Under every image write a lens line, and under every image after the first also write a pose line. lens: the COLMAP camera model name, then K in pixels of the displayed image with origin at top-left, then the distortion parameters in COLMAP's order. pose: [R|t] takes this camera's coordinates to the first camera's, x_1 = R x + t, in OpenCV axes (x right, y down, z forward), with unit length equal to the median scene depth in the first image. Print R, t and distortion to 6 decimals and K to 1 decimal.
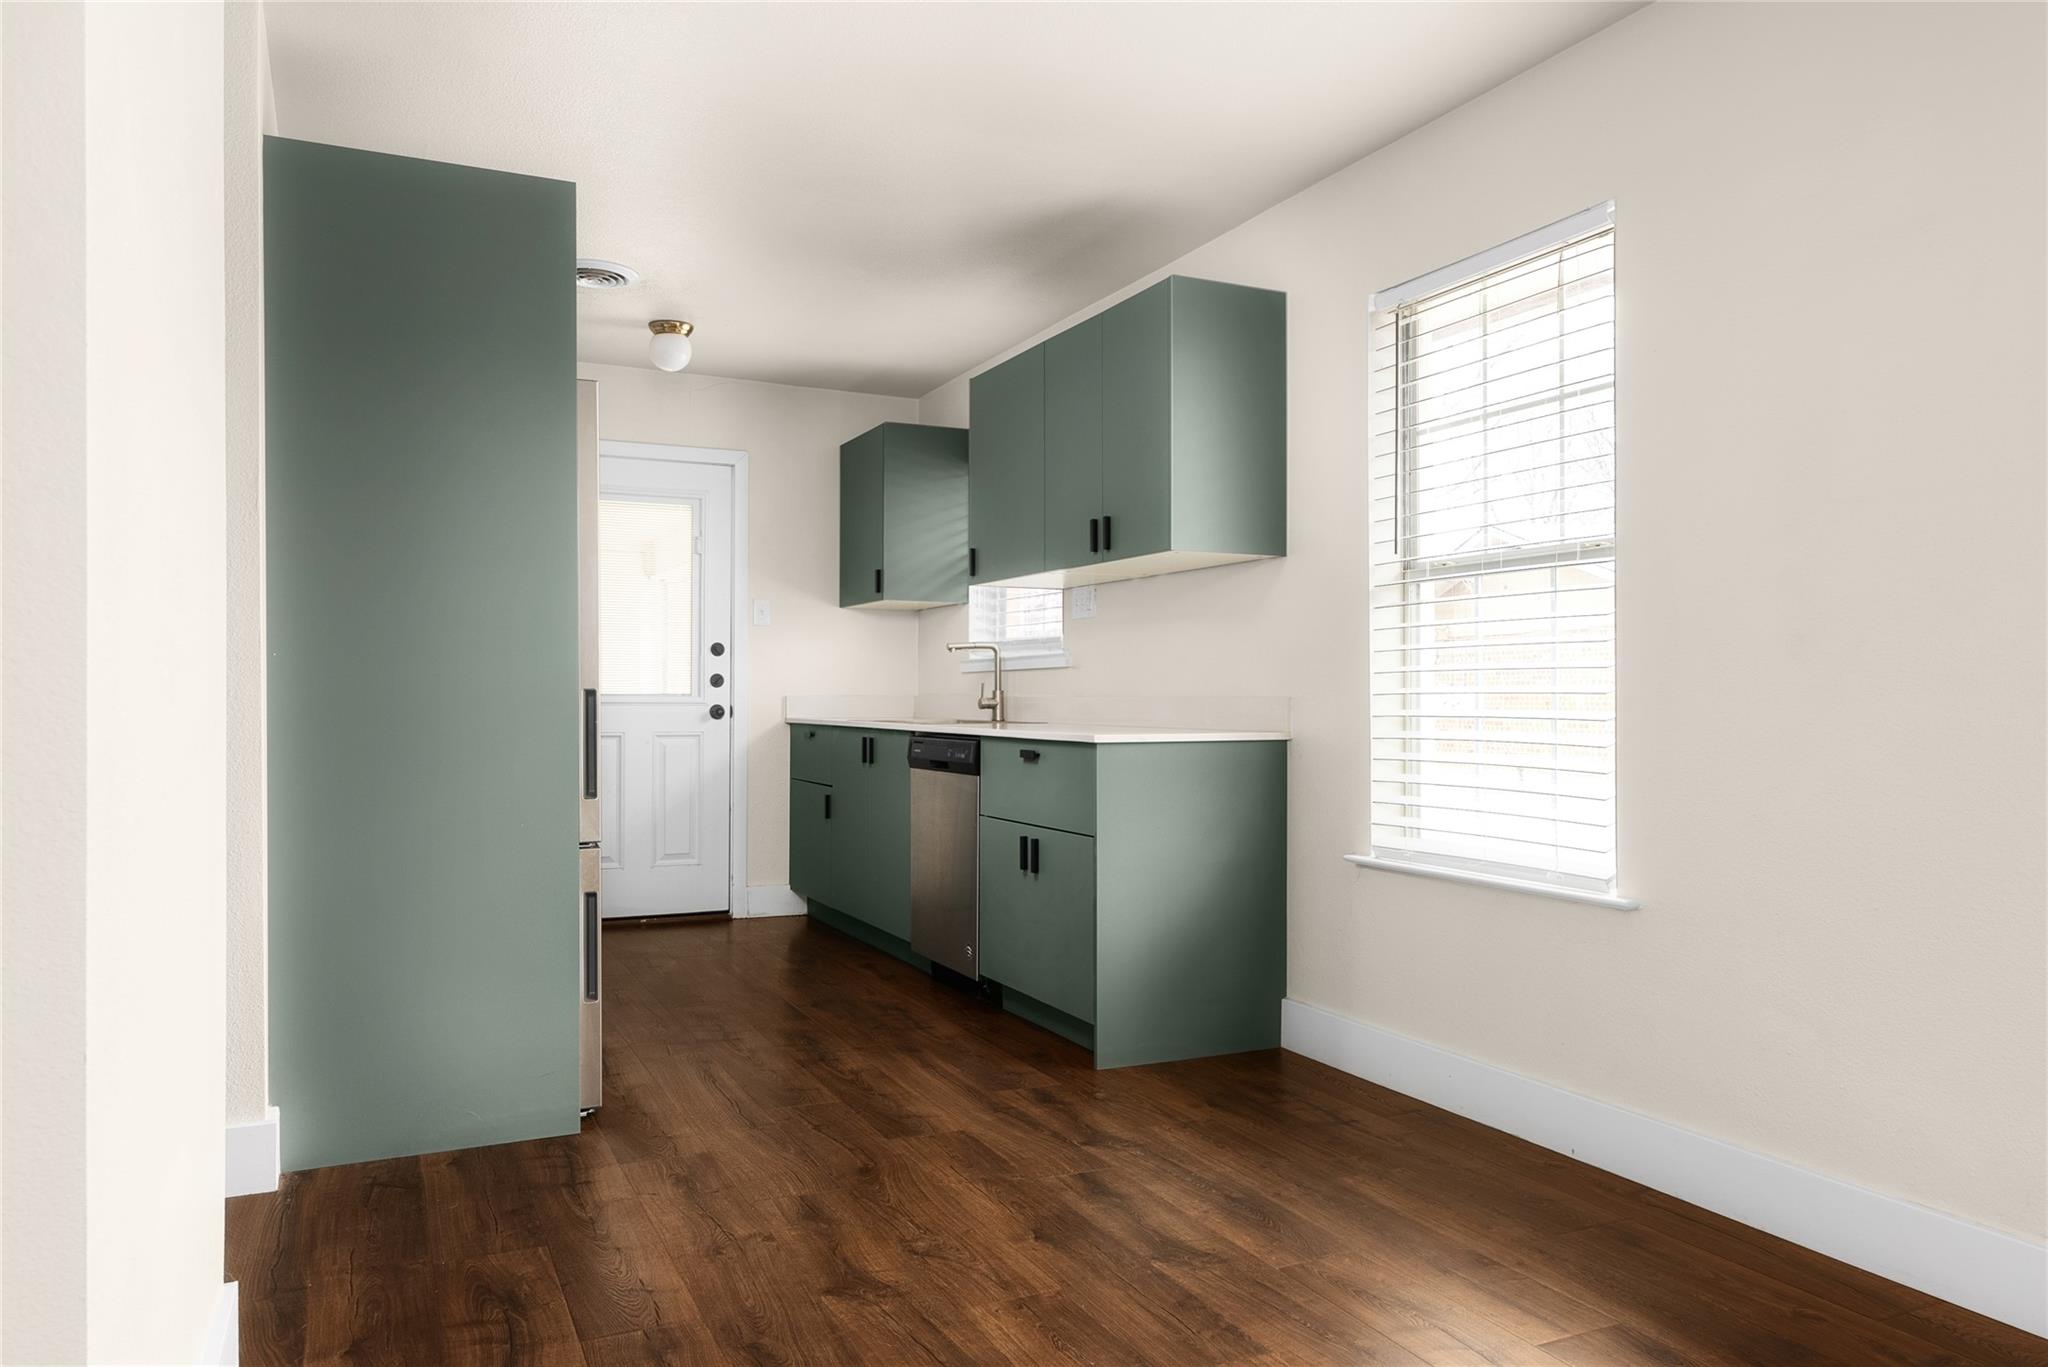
lens RADIAL K [[1392.4, 0, 1027.2], [0, 1392.4, 688.6], [0, 0, 1]] dist [0.013413, 0.000140]
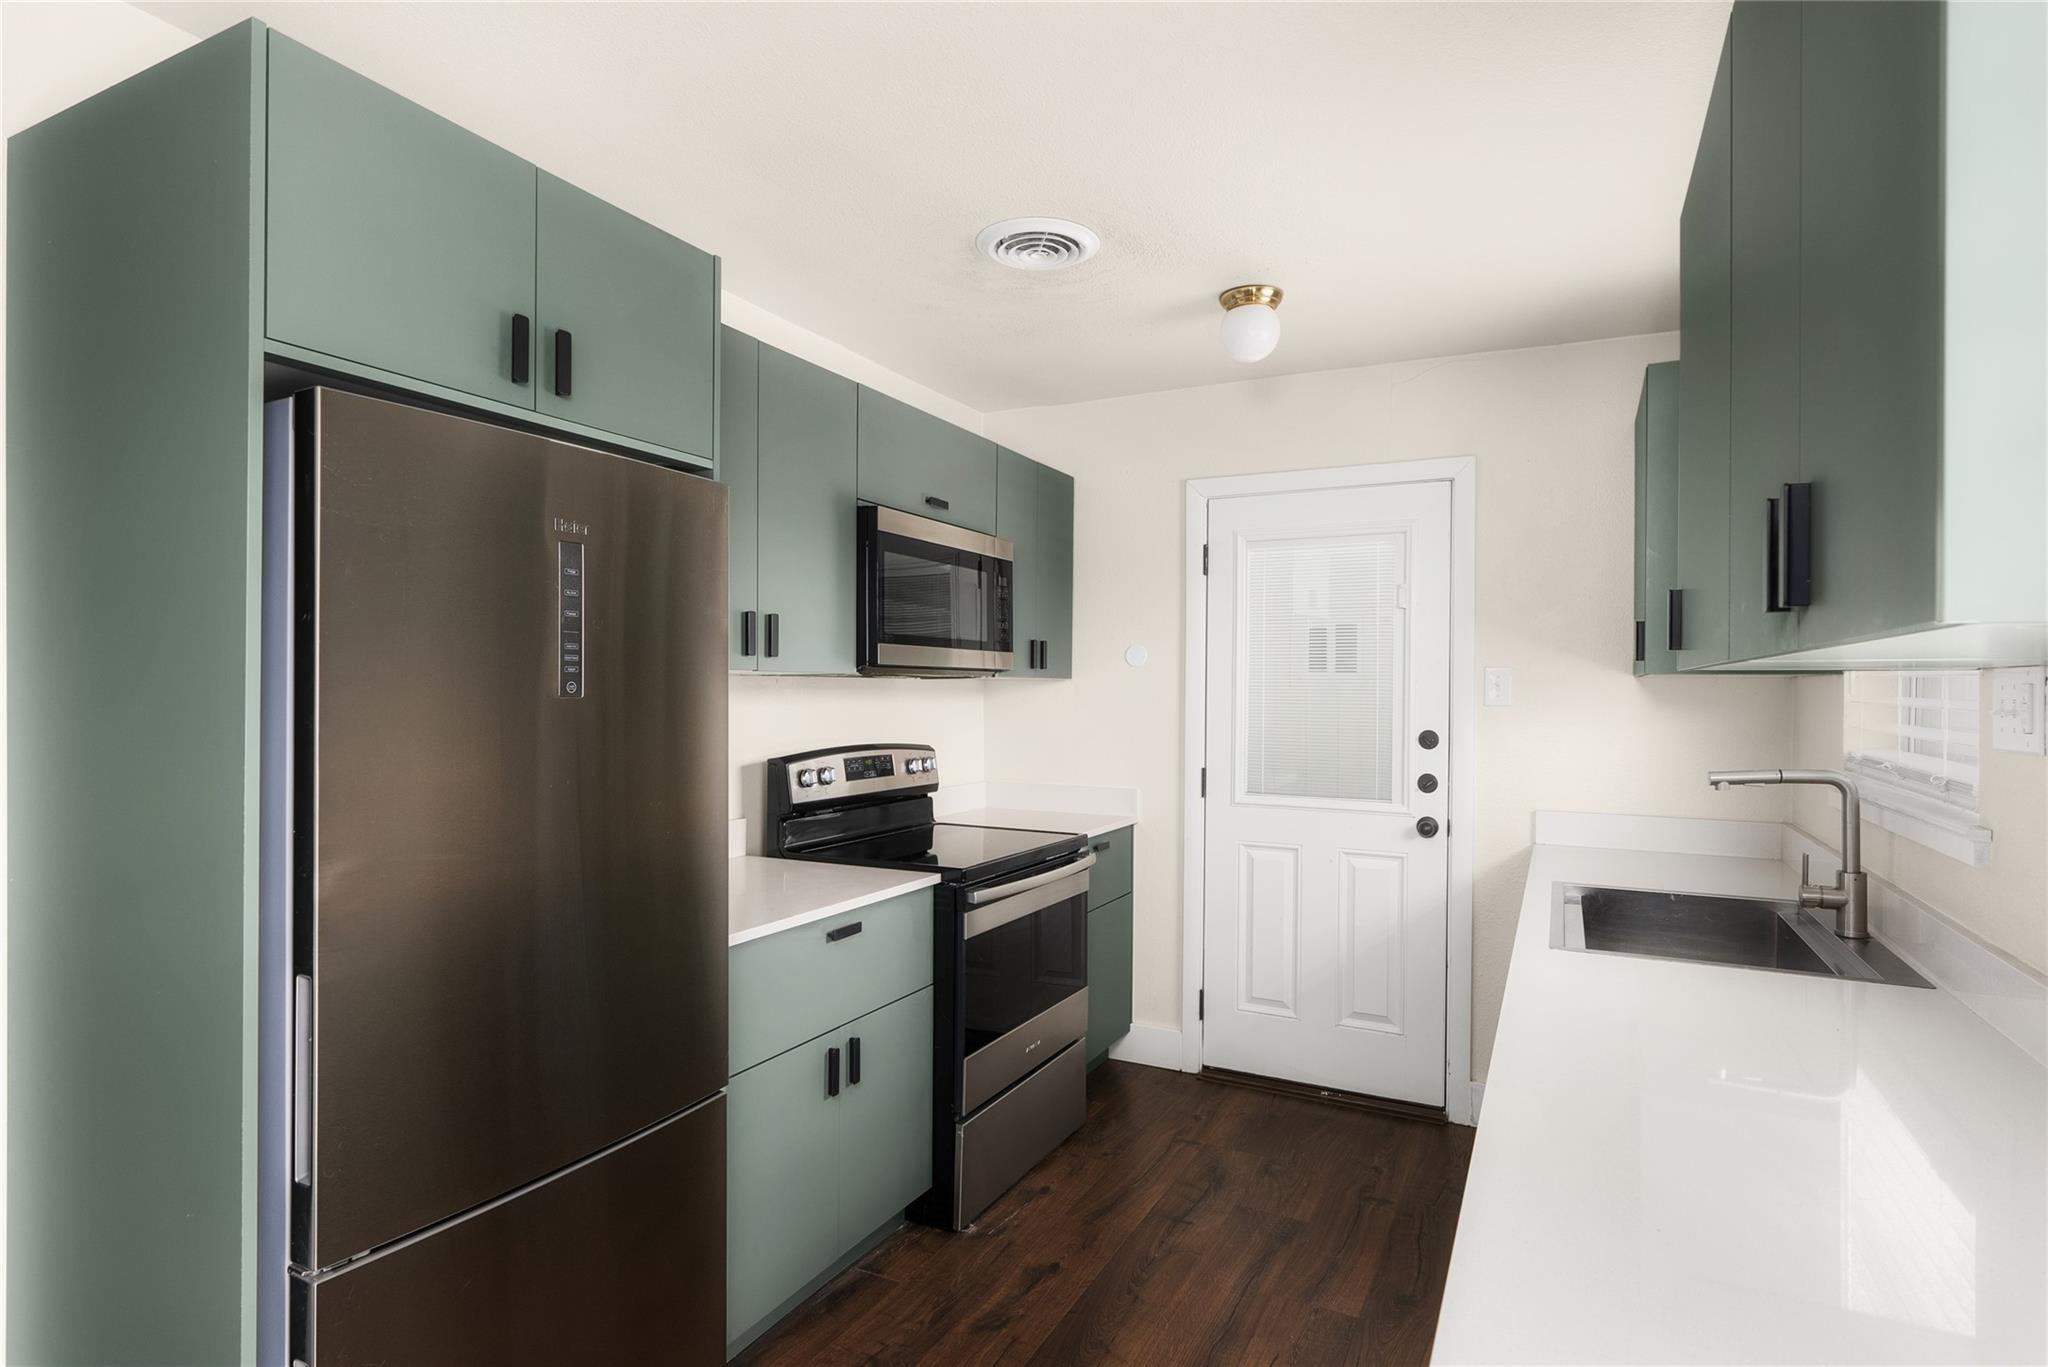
lens RADIAL K [[1066.4, 0, 1030.5], [0, 1066.4, 684.5], [0, 0, 1]] dist [-0.007625, -0.000031]
pose [[0.609003, 0.002934, -0.793162, 0.088348], [-0.002759, 0.999995, 0.001581, -0.057988], [0.793163, 0.001225, 0.609008, 0.516642]]
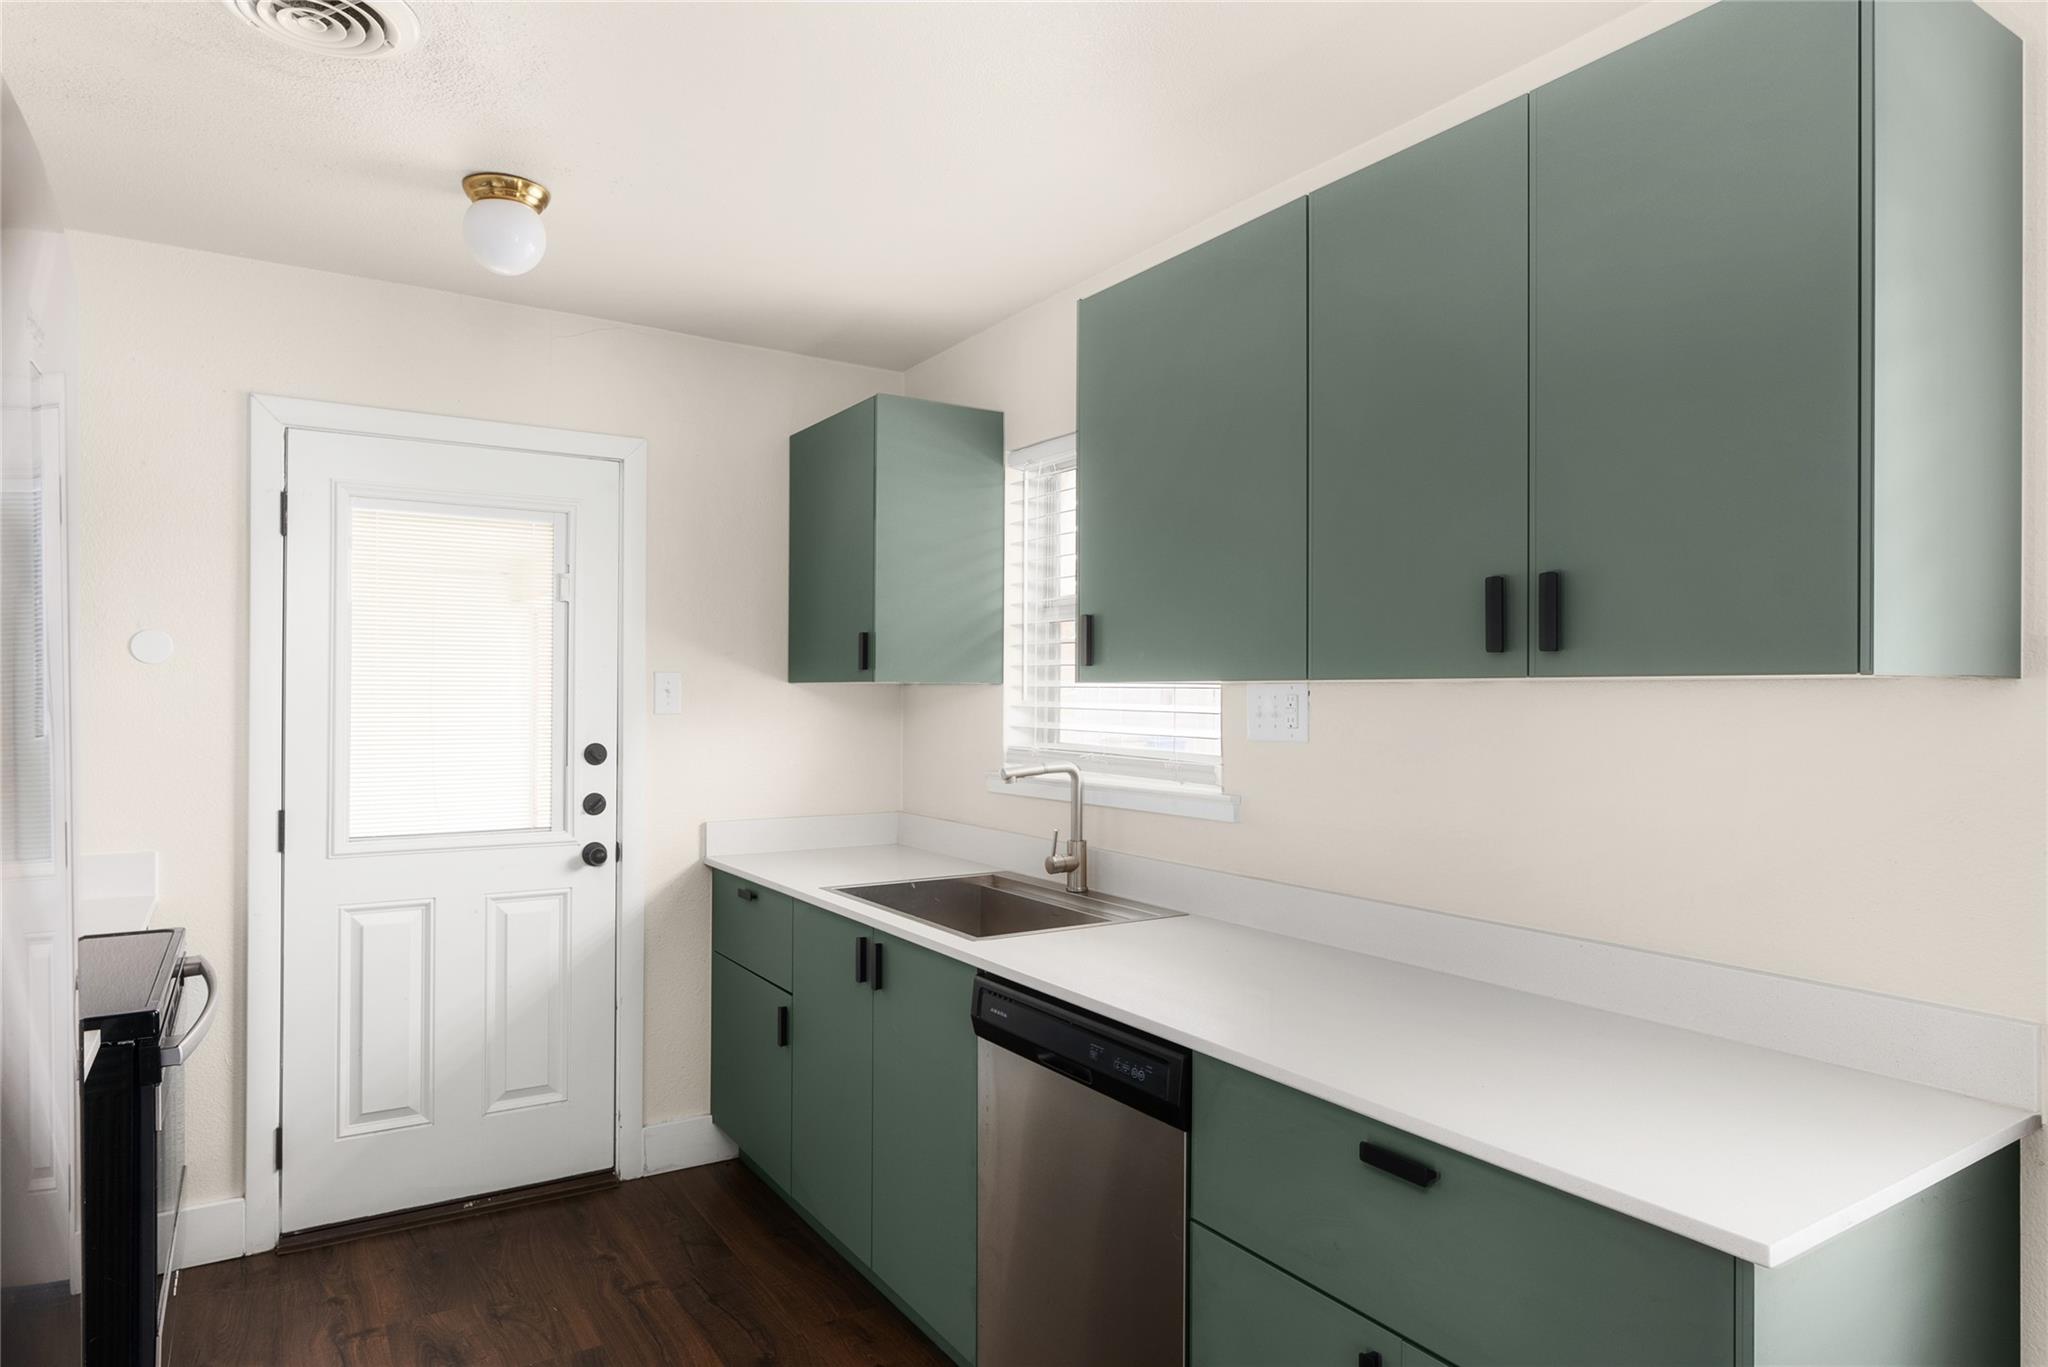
lens RADIAL K [[1200.8, 0, 1026.2], [0, 1200.8, 694.5], [0, 0, 1]] dist [-0.000057, -0.000025]
pose [[0.992427, 0.003402, 0.122789, -0.099028], [-0.004185, 0.999972, 0.006124, -0.060273], [-0.122765, -0.006591, 0.992414, 0.452107]]
